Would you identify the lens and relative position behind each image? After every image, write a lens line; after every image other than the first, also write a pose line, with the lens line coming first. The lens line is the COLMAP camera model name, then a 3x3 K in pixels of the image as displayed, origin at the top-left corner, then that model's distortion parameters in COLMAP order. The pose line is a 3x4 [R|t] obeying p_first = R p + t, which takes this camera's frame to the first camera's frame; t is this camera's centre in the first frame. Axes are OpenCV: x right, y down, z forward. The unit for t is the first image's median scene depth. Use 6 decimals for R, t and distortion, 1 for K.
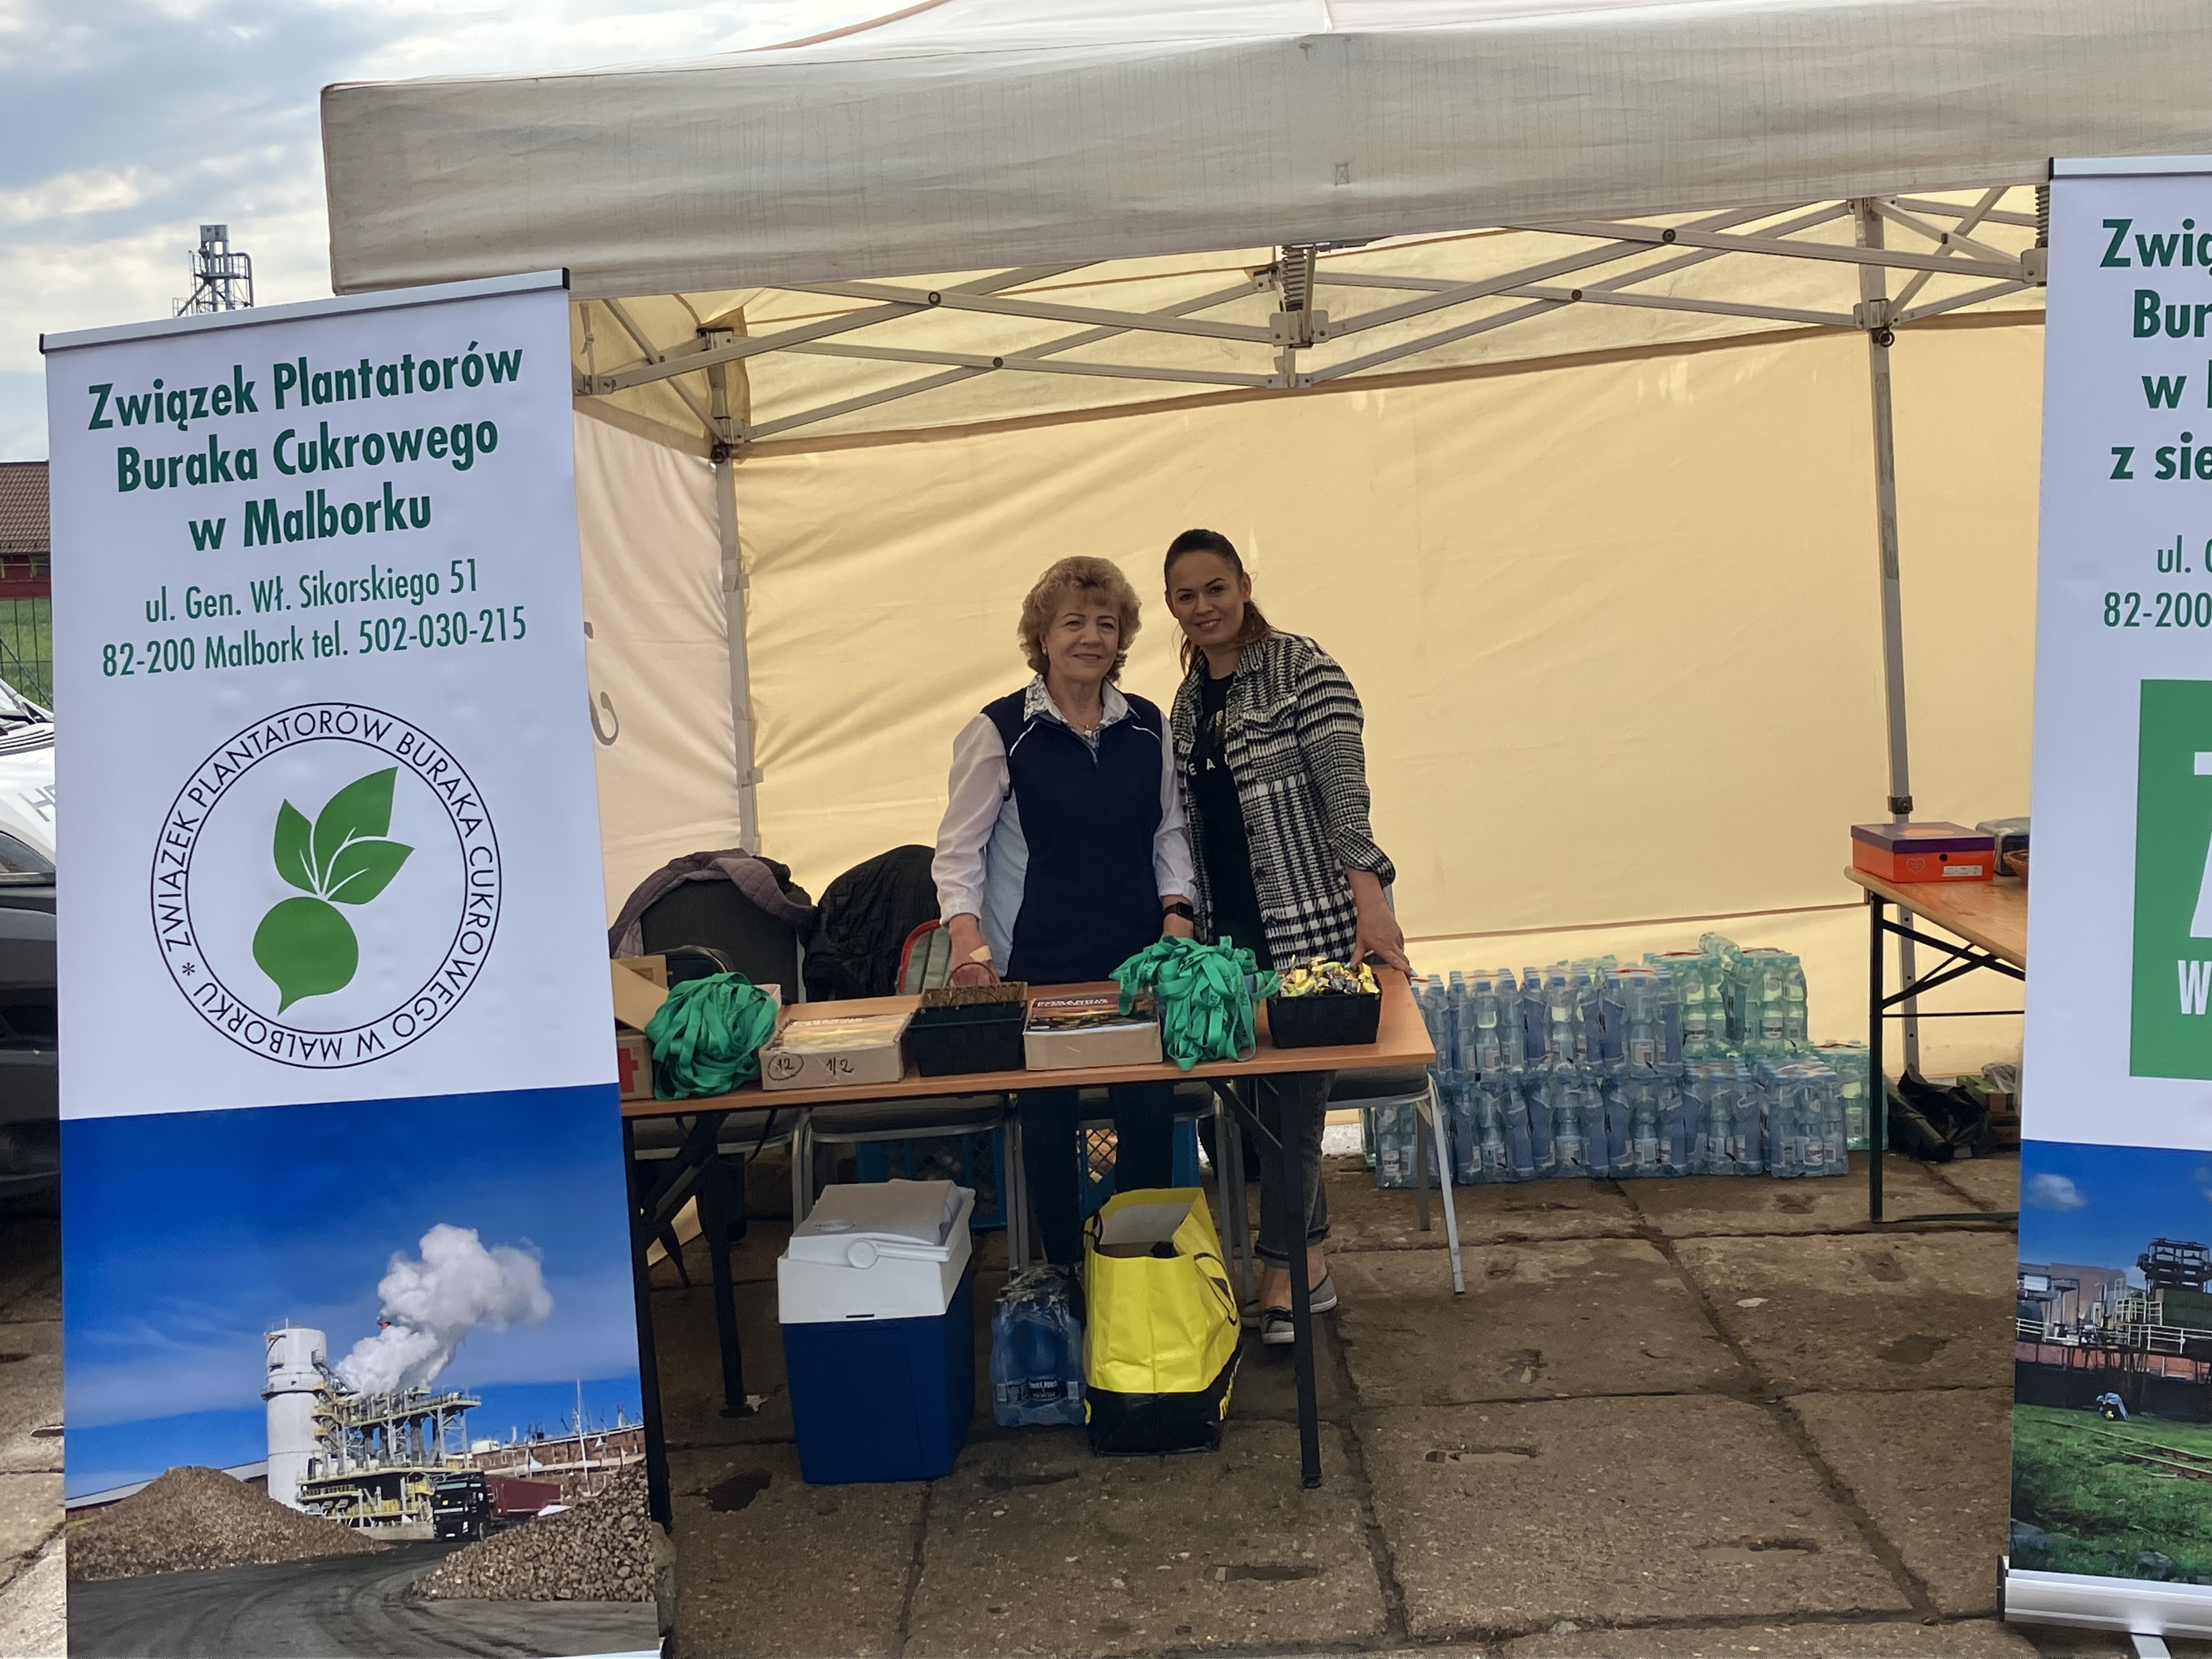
lens RADIAL K [[2852.5, 0, 1106.2], [0, 2852.5, 814.5], [0, 0, 1]] dist [0.007912, 0.000000]
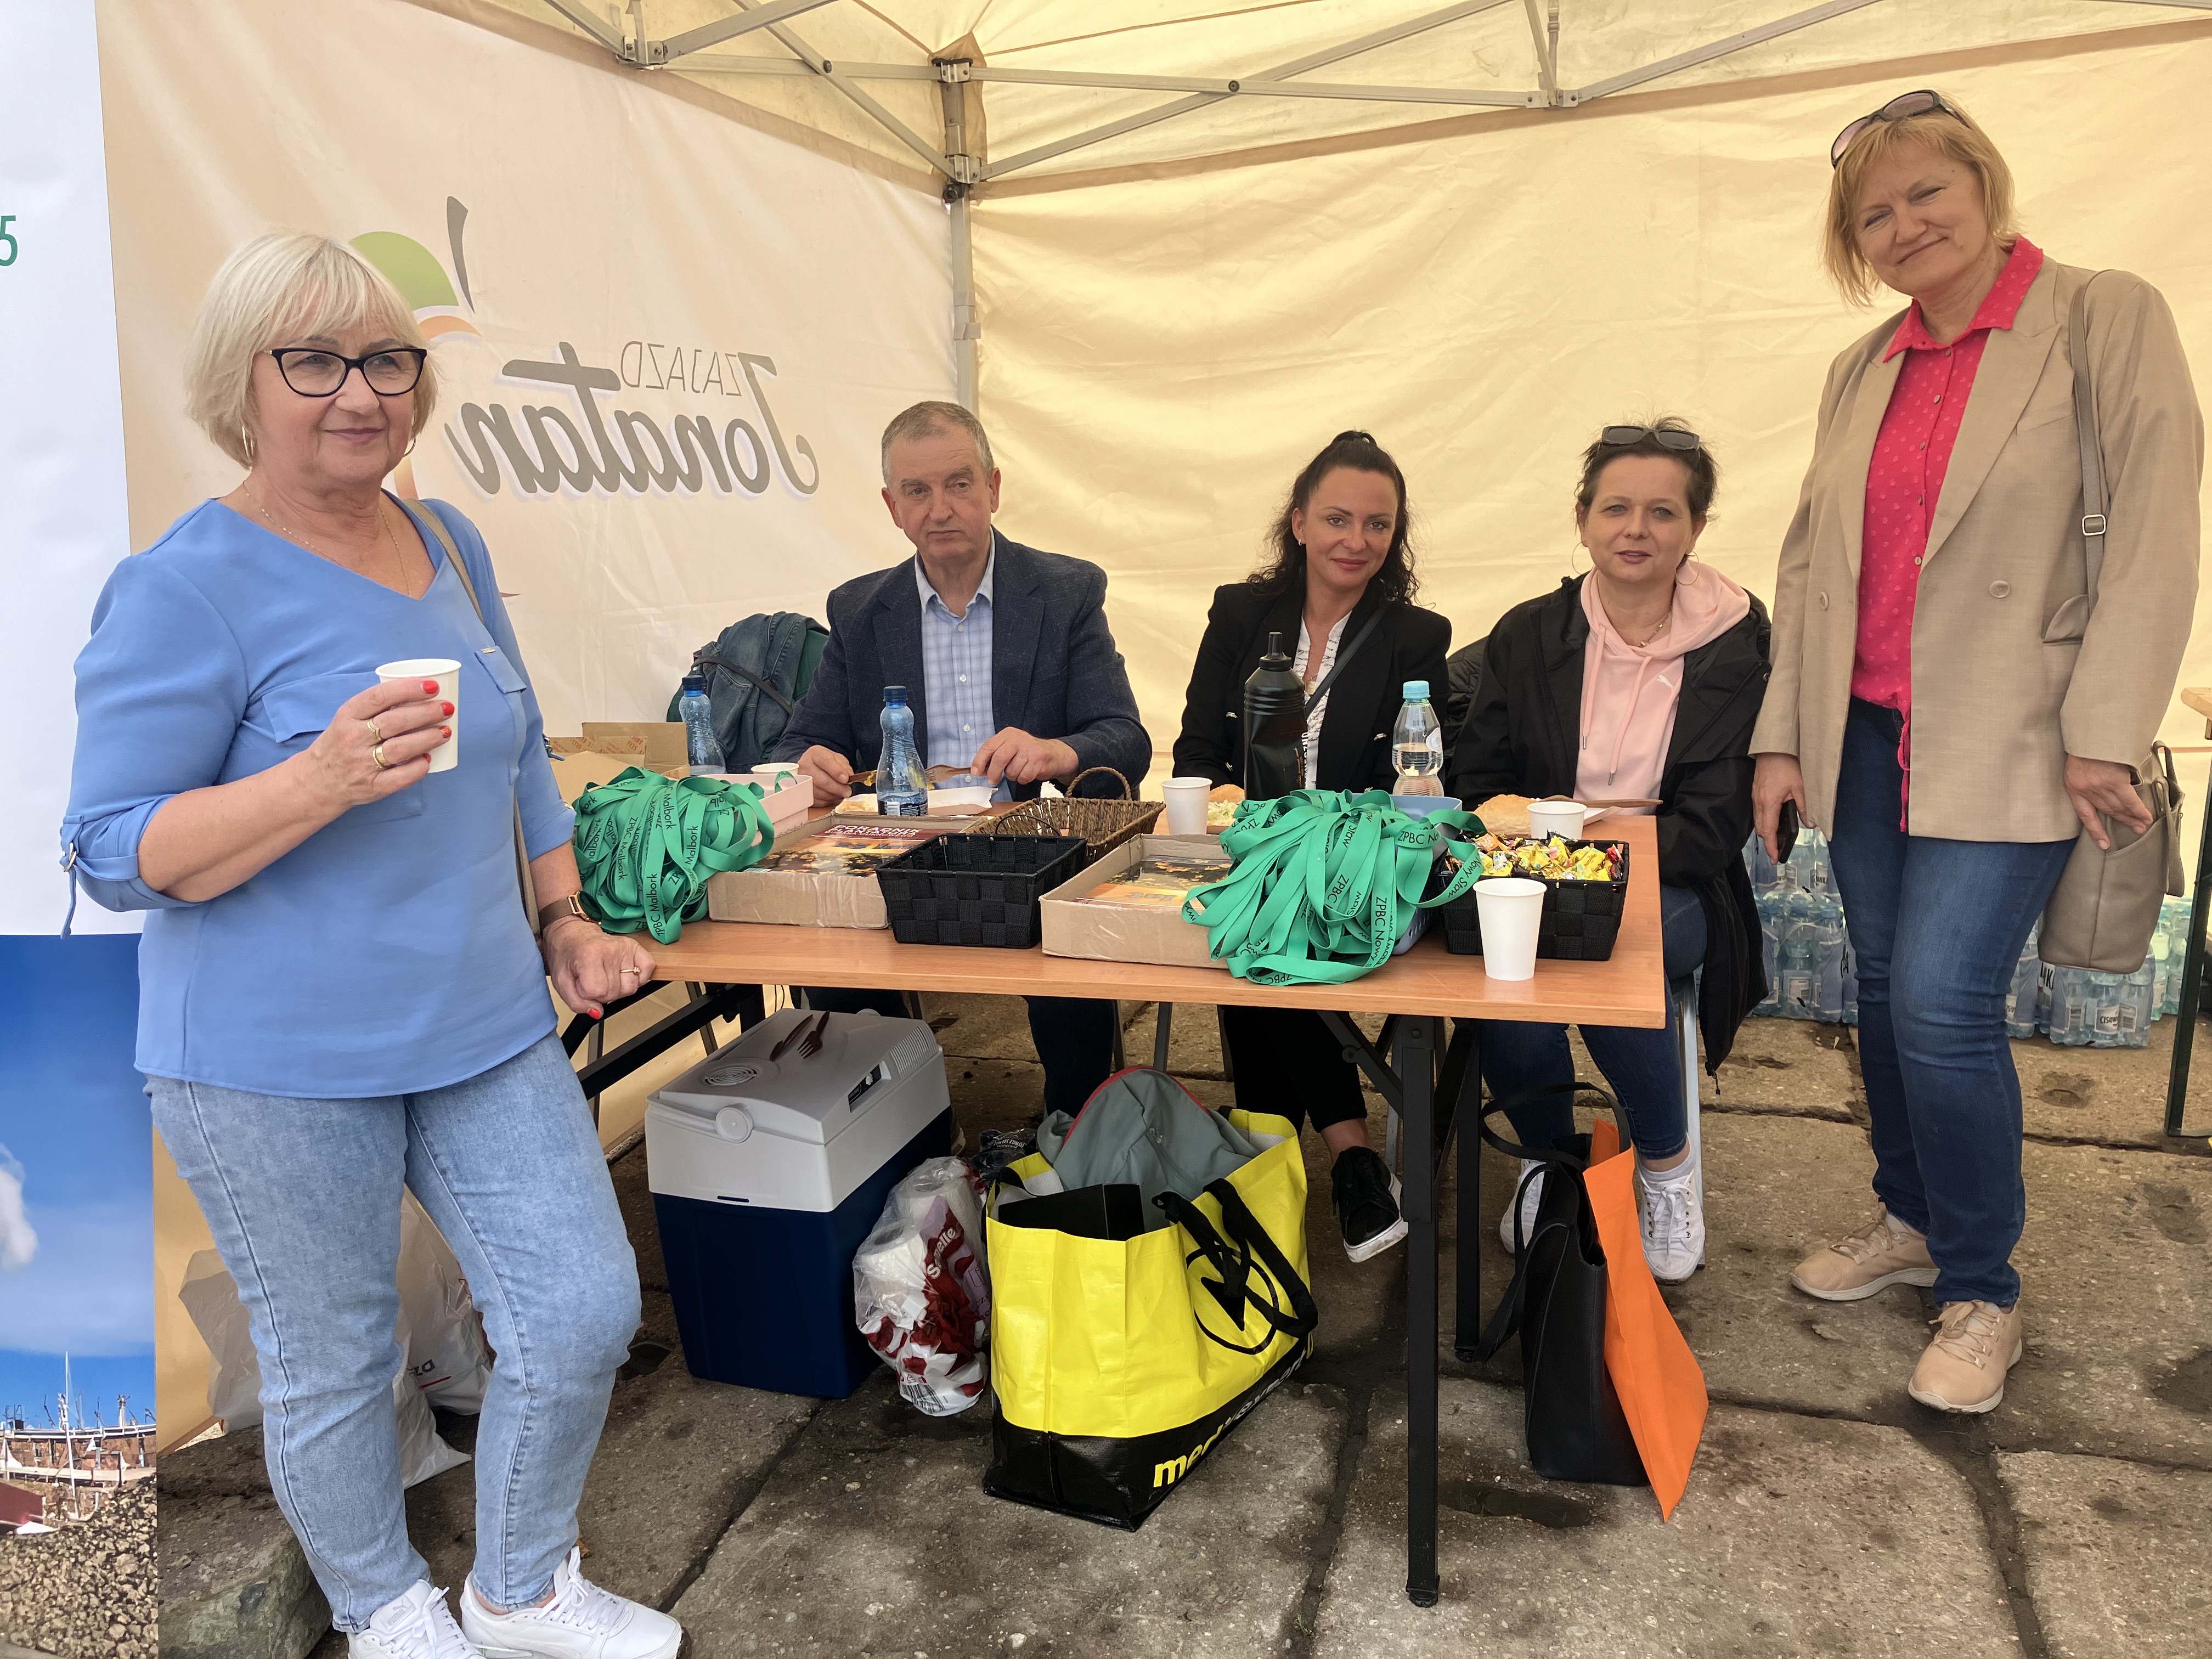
lens RADIAL K [[1821.6, 0, 1168.0], [0, 1821.6, 816.8], [0, 0, 1]] dist [0.057927, -0.048656]
pose [[0.966210, 0.075382, -0.246489, 0.235306], [-0.043852, 0.990413, 0.130994, -0.002473], [0.254000, -0.115758, 0.960252, 0.879035]]
